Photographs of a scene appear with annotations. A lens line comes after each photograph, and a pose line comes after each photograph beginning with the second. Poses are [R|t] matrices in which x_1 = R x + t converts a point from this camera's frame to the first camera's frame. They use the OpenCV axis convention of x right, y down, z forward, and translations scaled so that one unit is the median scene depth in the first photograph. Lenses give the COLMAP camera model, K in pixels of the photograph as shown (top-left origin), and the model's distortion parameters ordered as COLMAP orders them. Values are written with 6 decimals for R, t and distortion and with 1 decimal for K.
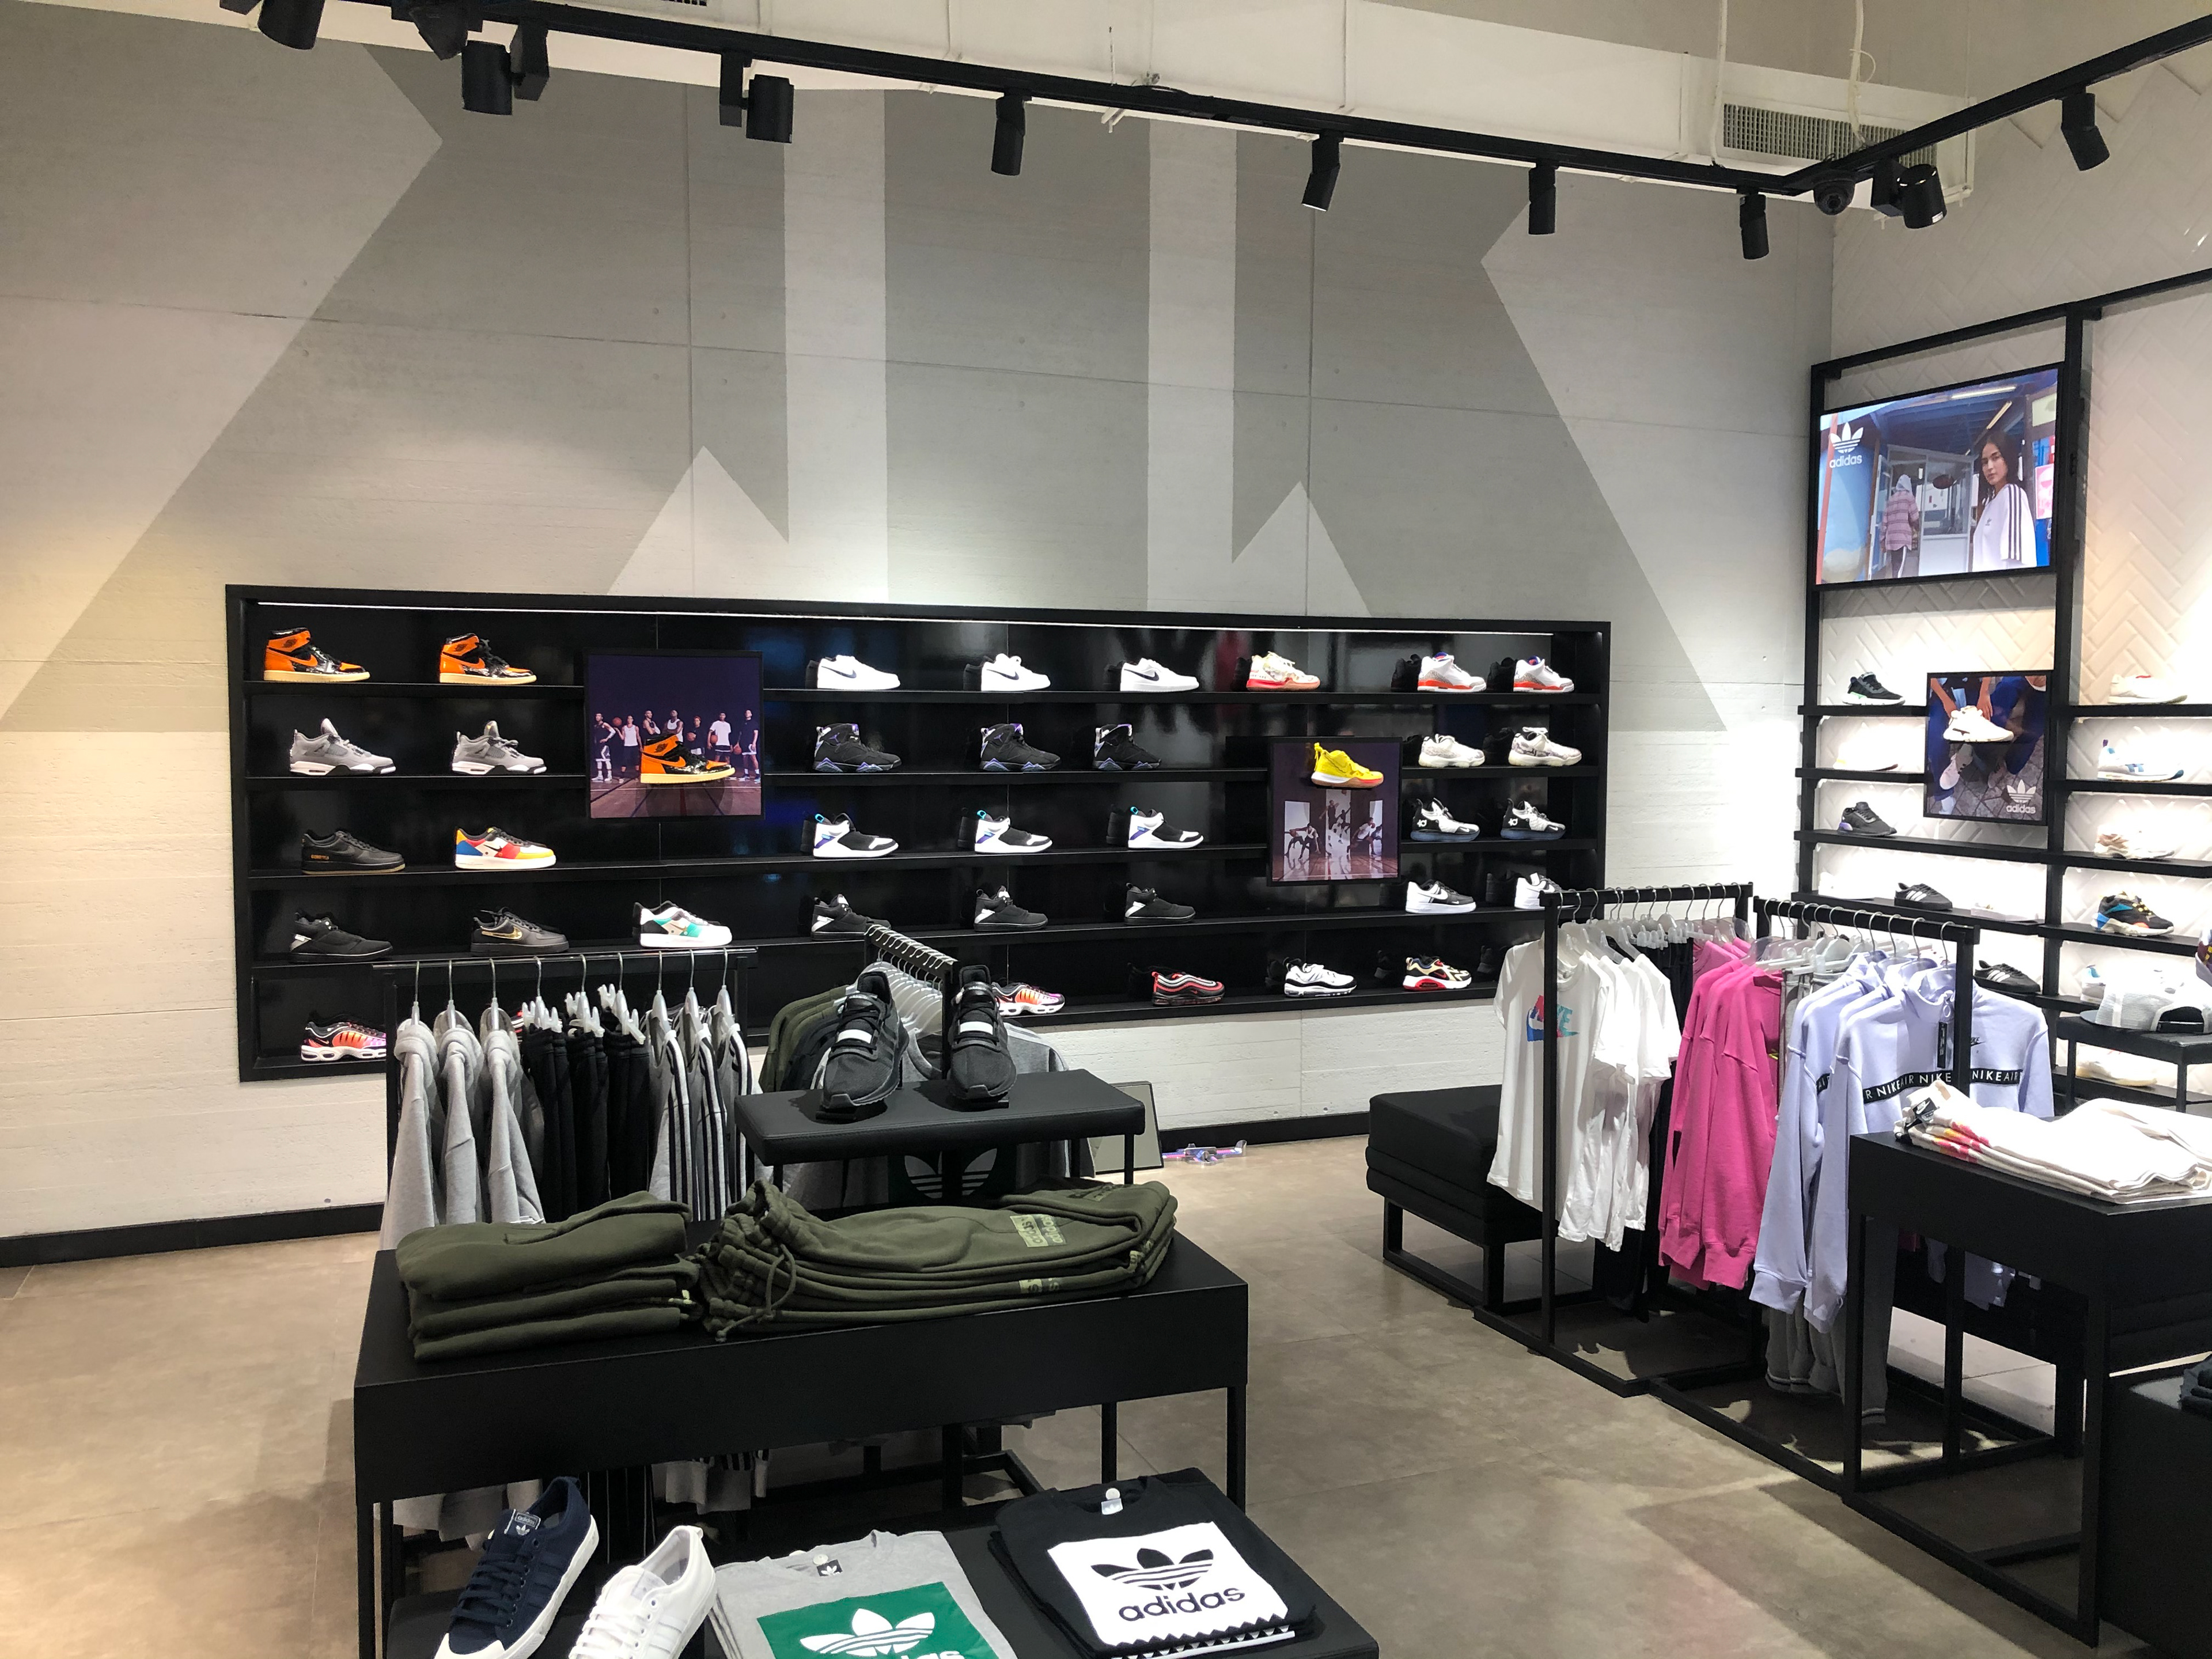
lens RADIAL K [[1792.6, 0, 1114.9], [0, 1792.6, 821.6], [0, 0, 1]] dist [0.056159, -0.066769]
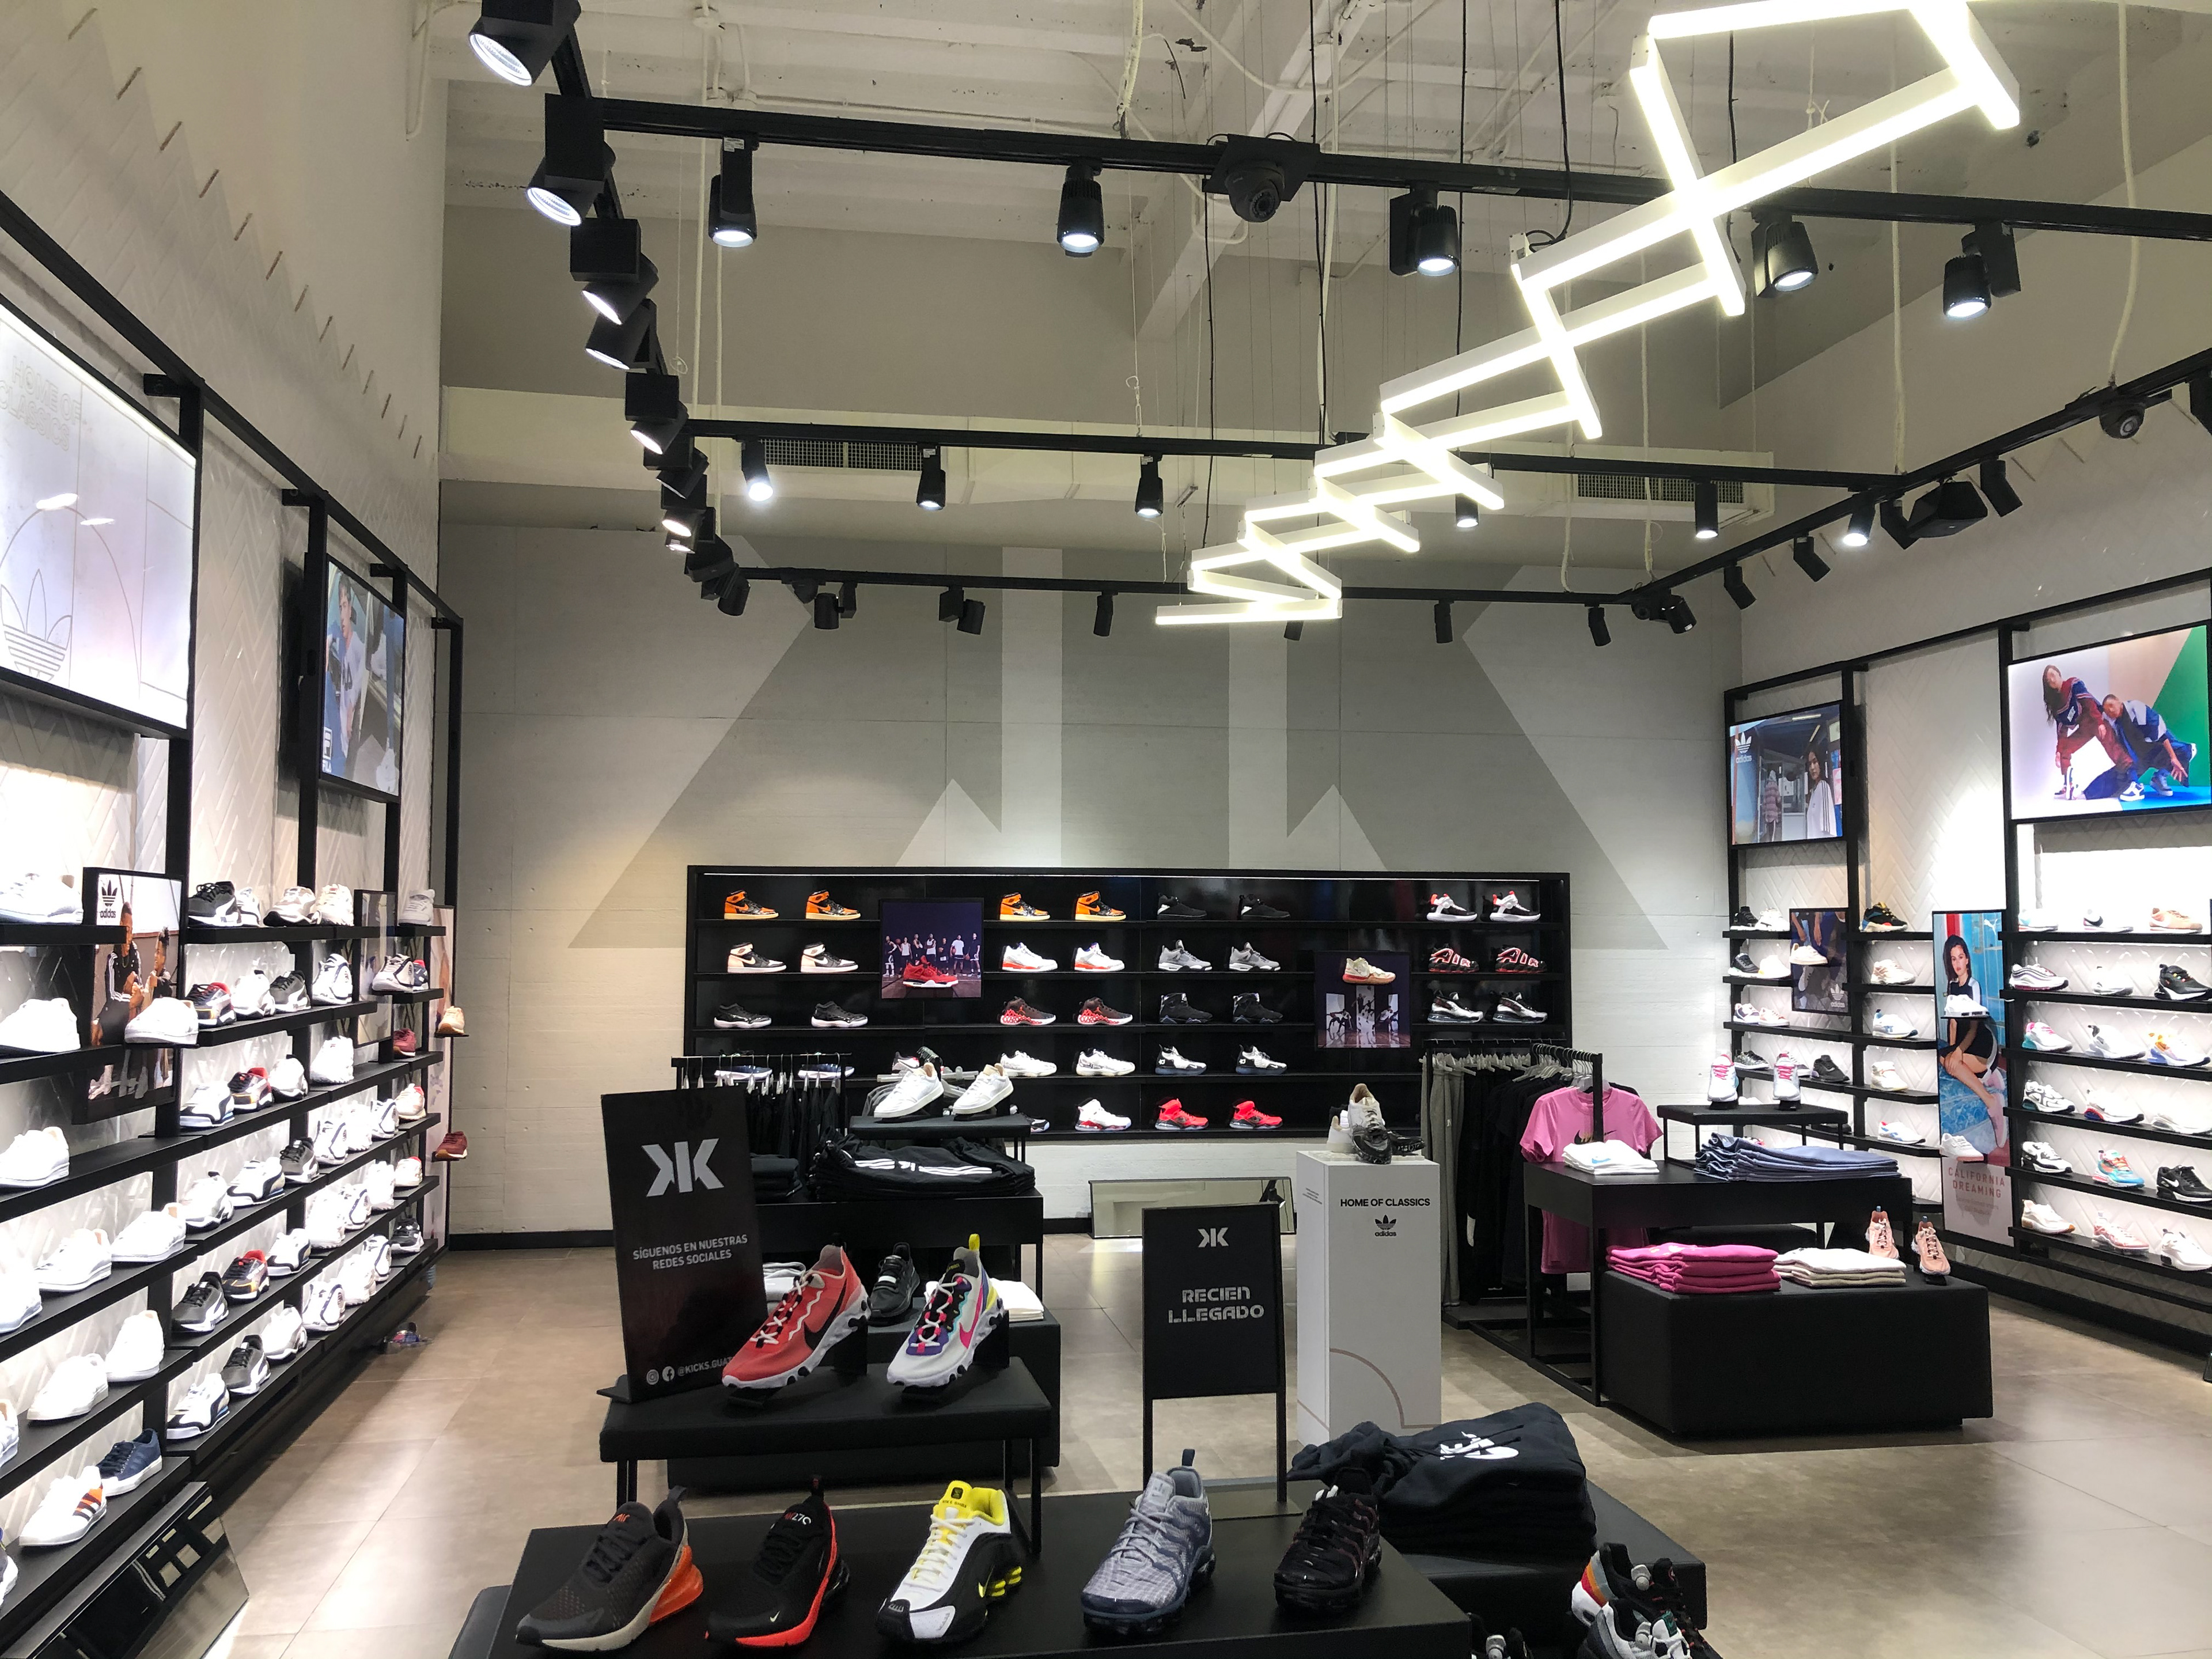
lens RADIAL K [[1792.6, 0, 1114.9], [0, 1792.6, 821.6], [0, 0, 1]] dist [0.056159, -0.066769]
pose [[0.977793, -0.013093, -0.209163, 0.264538], [-0.012306, 0.992737, -0.119673, 0.030743], [0.209211, 0.119589, 0.970530, -0.578086]]
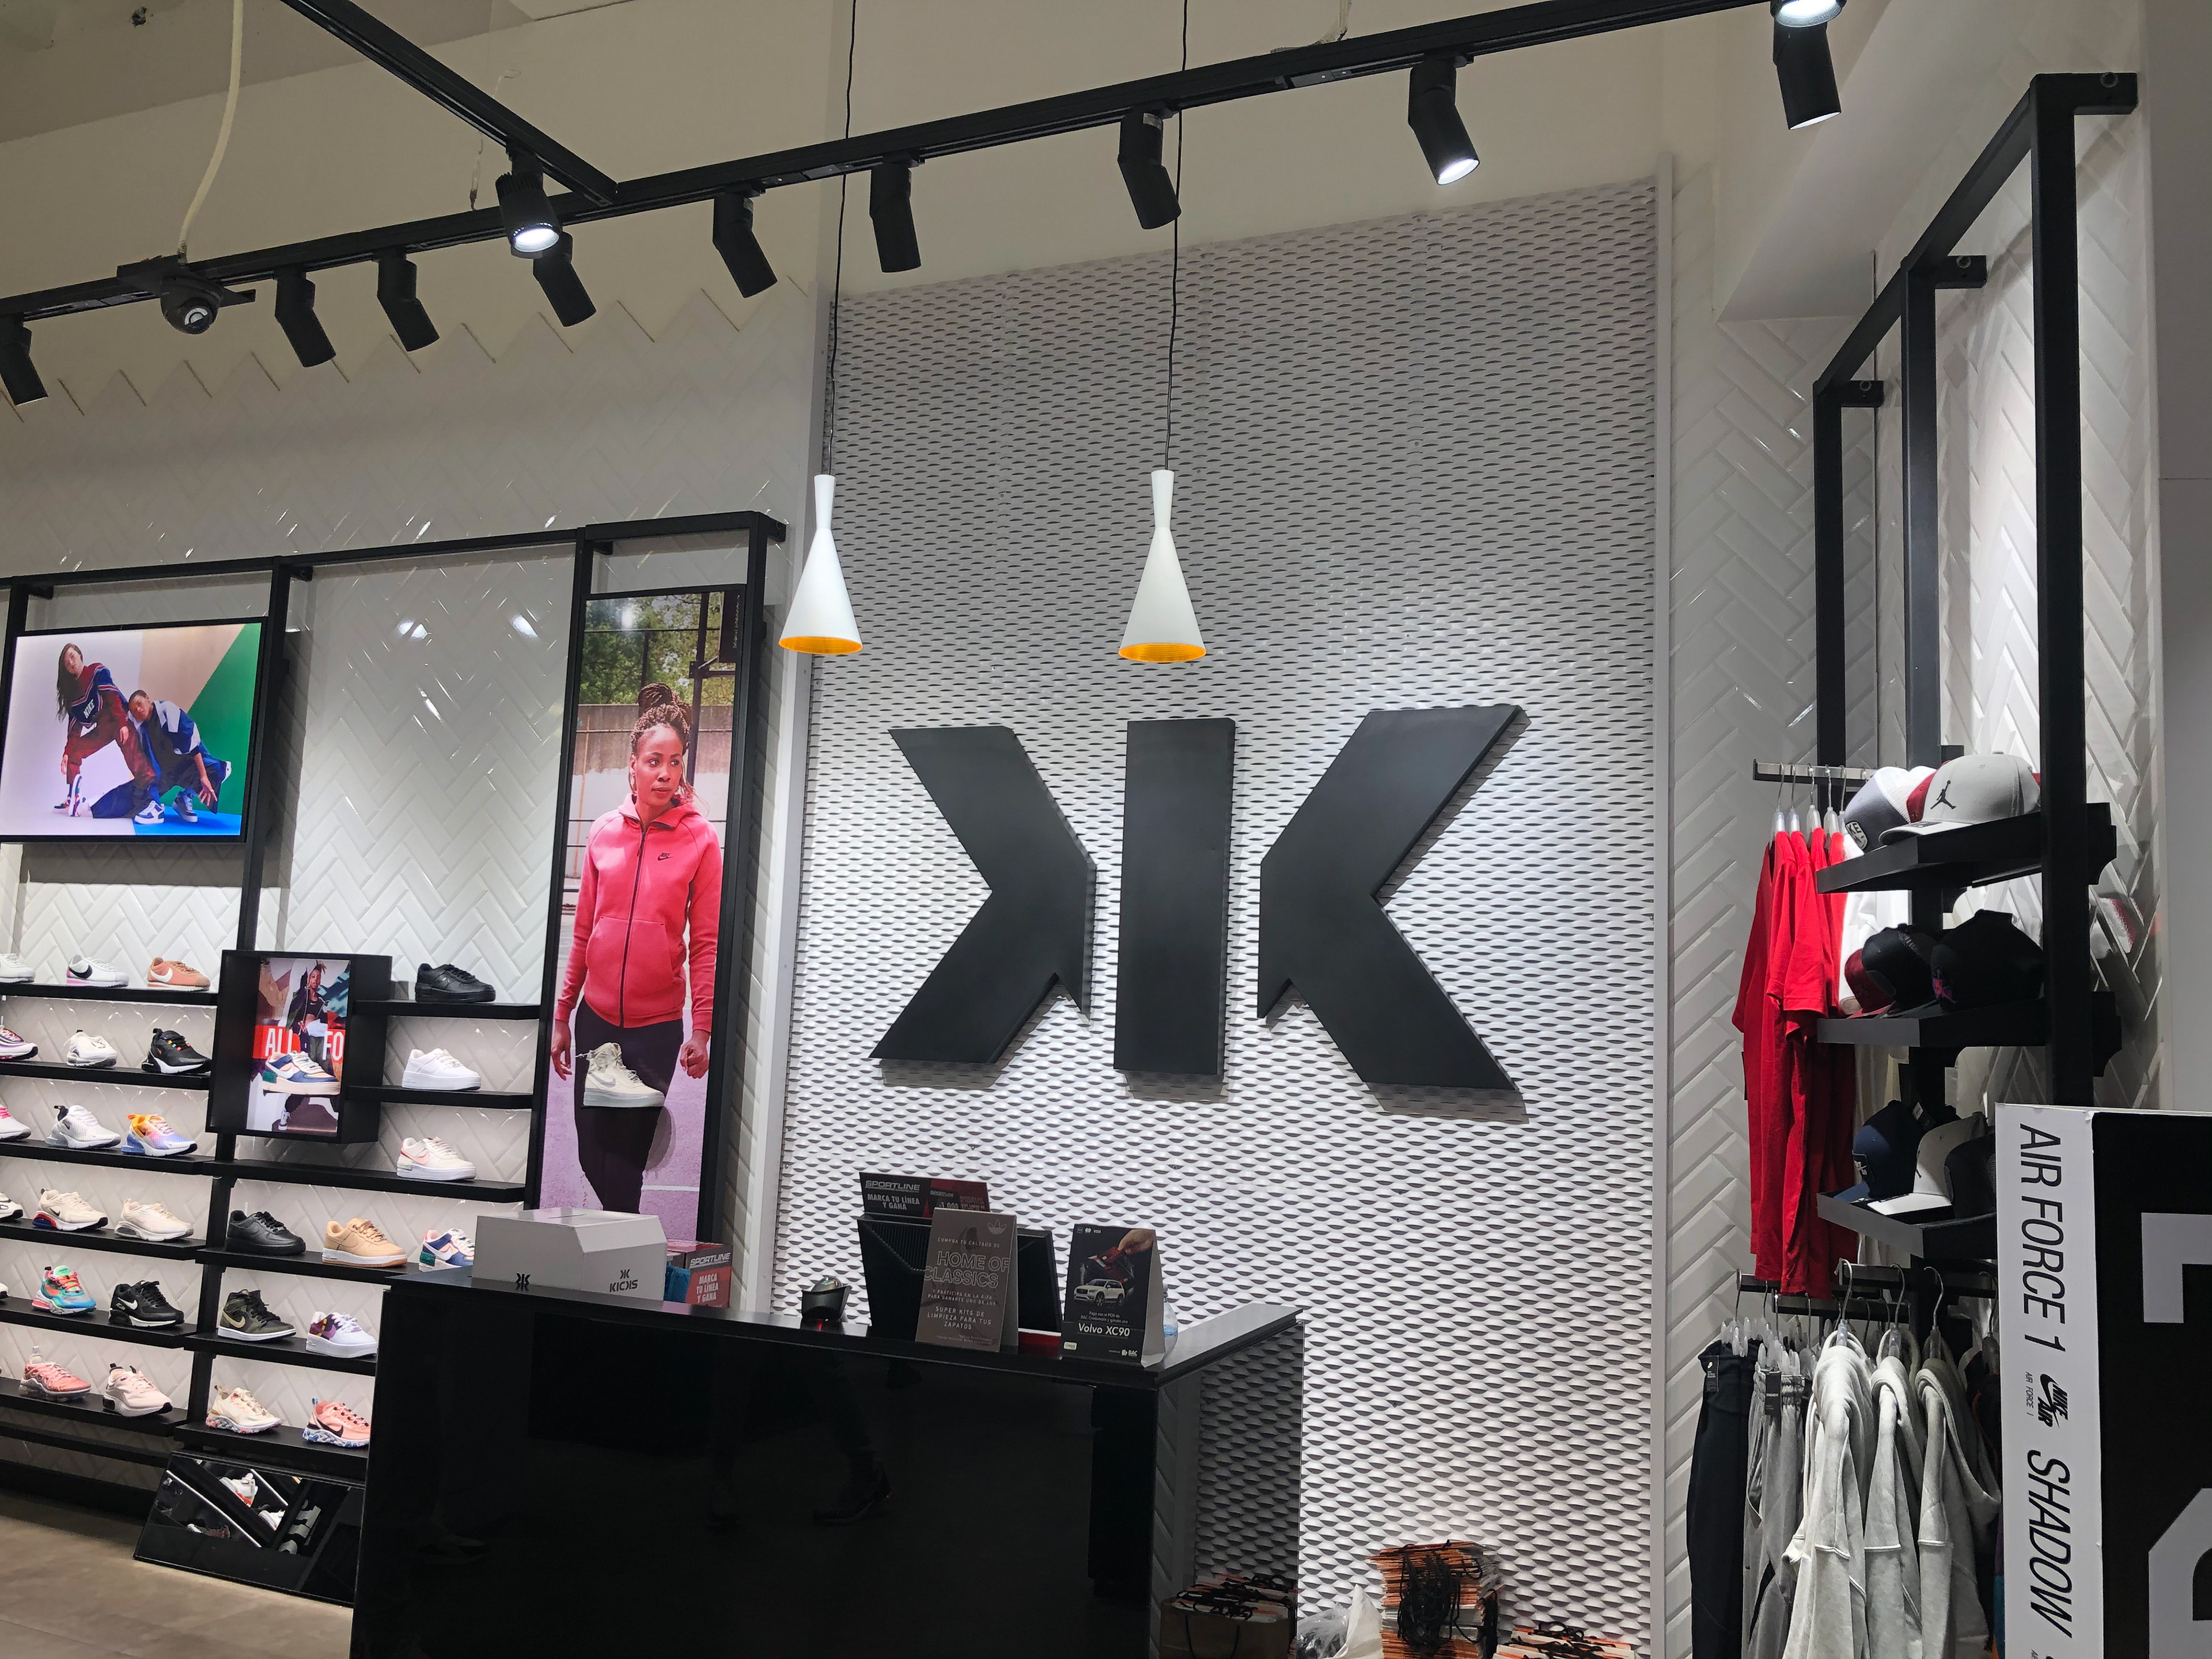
lens RADIAL K [[1792.6, 0, 1114.9], [0, 1792.6, 821.6], [0, 0, 1]] dist [0.056159, -0.066769]
pose [[0.709793, 0.109457, 0.695854, 0.368760], [0.002850, 0.987399, -0.158224, 0.017533], [-0.704405, 0.114290, 0.700537, -0.305742]]
